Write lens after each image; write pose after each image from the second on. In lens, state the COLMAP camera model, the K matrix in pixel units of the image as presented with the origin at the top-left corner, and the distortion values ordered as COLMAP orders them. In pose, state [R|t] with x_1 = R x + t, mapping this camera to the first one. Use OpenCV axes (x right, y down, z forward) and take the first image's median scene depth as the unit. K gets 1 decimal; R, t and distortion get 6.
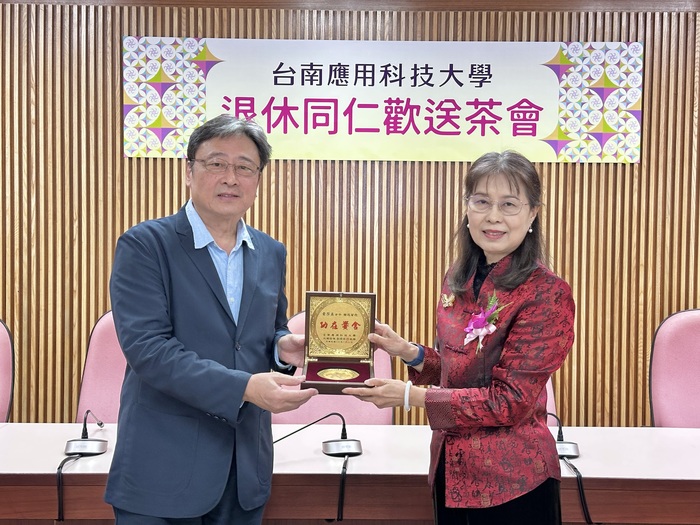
lens RADIAL K [[978.8, 0, 350.2], [0, 978.8, 250.7], [0, 0, 1]] dist [0.130938, 0.107165]
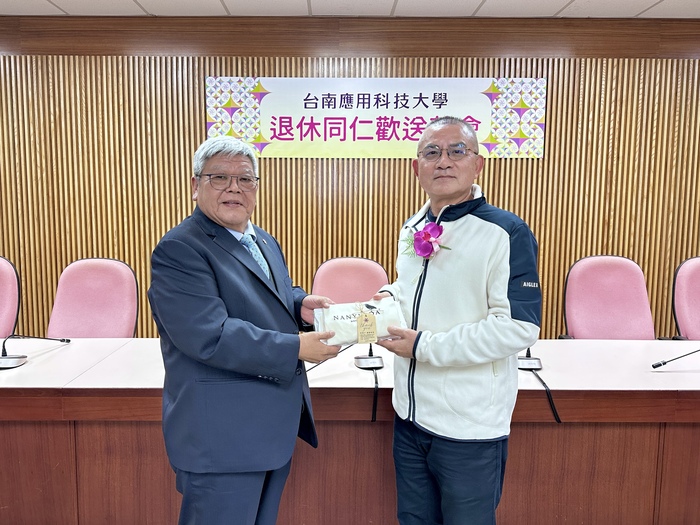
lens RADIAL K [[490.0, 0, 328.0], [0, 490.0, 250.1], [0, 0, 1]] dist [0.121691, -0.137899]
pose [[0.999985, -0.005427, 0.000353, -0.042138], [0.005390, 0.997659, 0.068172, -0.000583], [-0.000722, -0.068169, 0.997674, 0.216624]]
